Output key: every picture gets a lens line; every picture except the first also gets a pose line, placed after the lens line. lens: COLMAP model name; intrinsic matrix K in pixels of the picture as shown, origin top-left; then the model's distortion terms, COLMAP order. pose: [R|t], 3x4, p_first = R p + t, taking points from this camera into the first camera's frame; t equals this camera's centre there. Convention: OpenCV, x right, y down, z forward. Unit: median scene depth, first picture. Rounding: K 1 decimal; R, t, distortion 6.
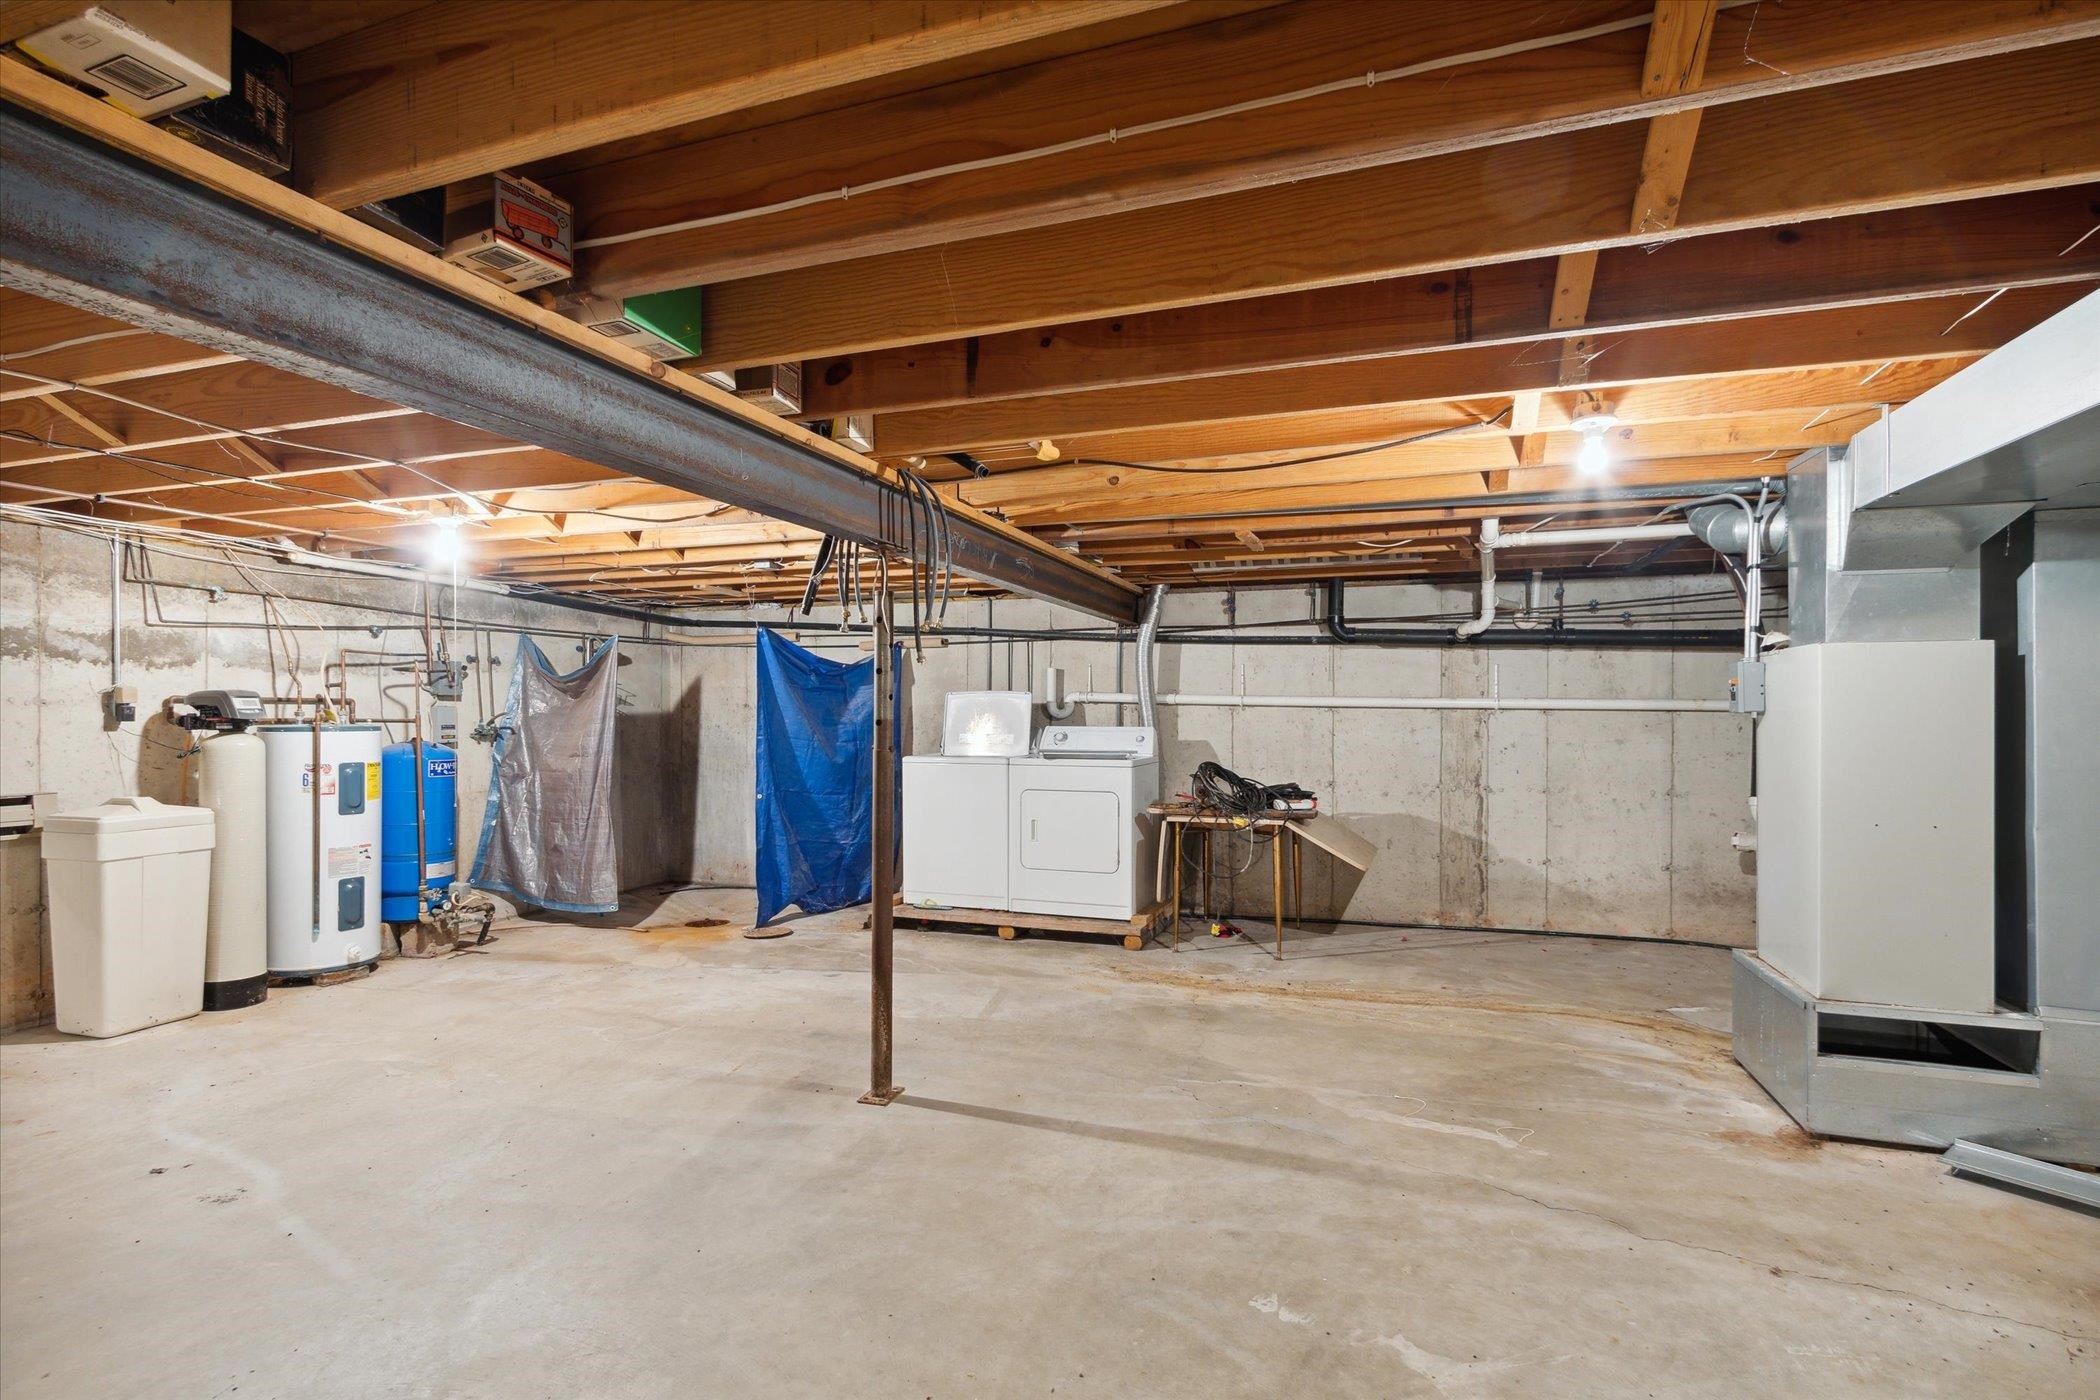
lens RADIAL K [[970.6, 0, 1040.1], [0, 970.6, 711.2], [0, 0, 1]] dist [0.007888, -0.004010]
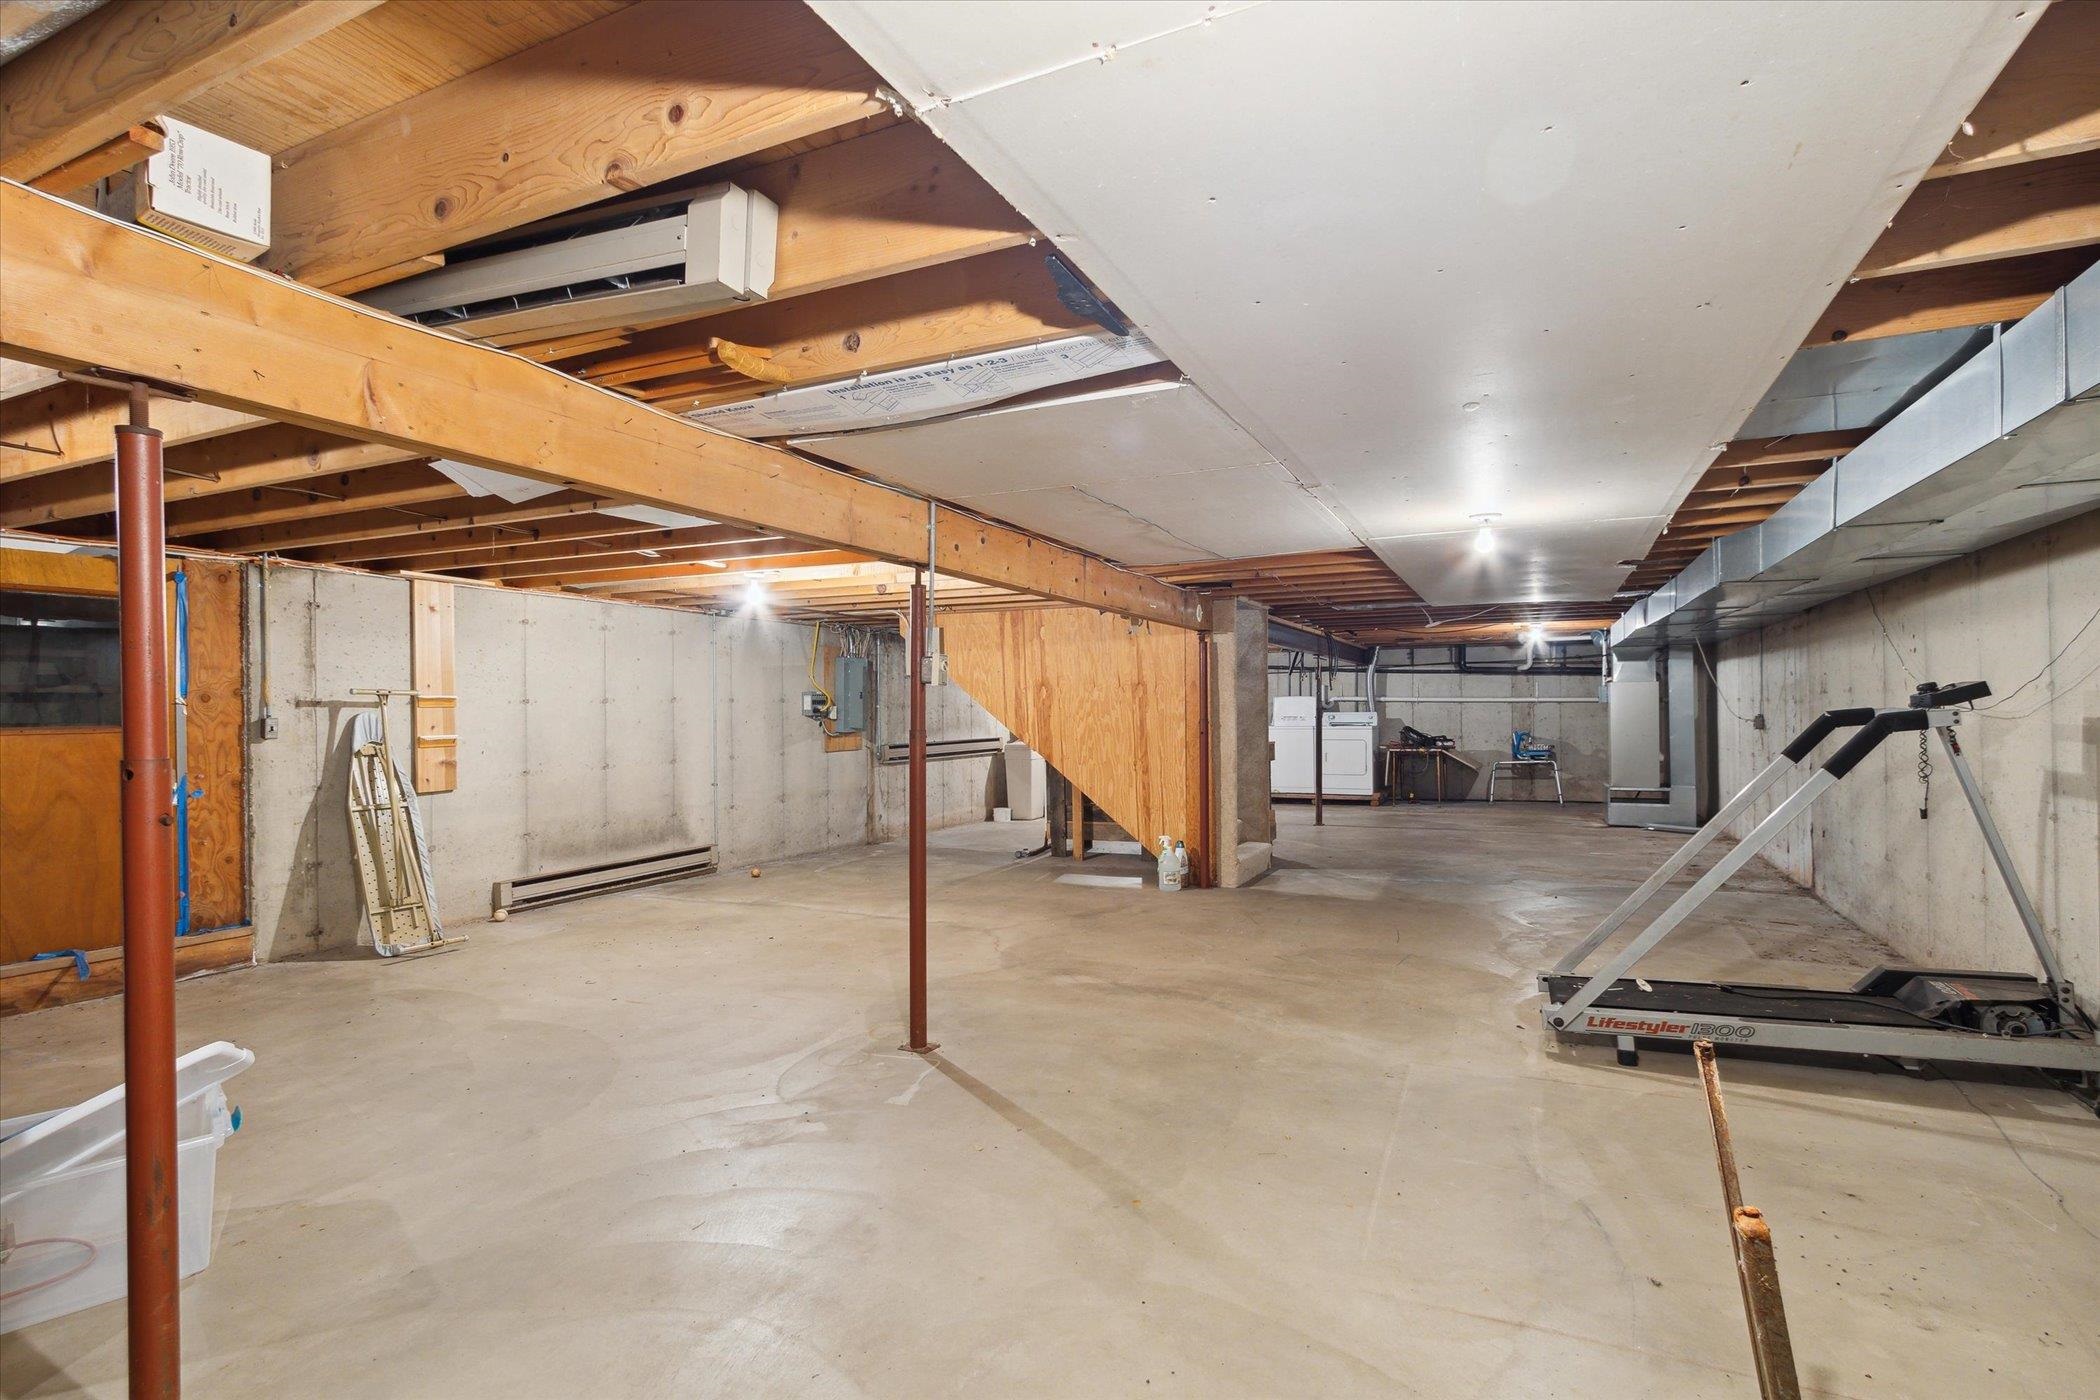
lens RADIAL K [[970.6, 0, 1057.2], [0, 970.6, 701.2], [0, 0, 1]] dist [0.007888, -0.004010]
pose [[0.995485, -0.009549, -0.094433, -0.416796], [0.008836, 0.999929, -0.007971, 0.003403], [0.094503, 0.007100, 0.995499, -1.325939]]
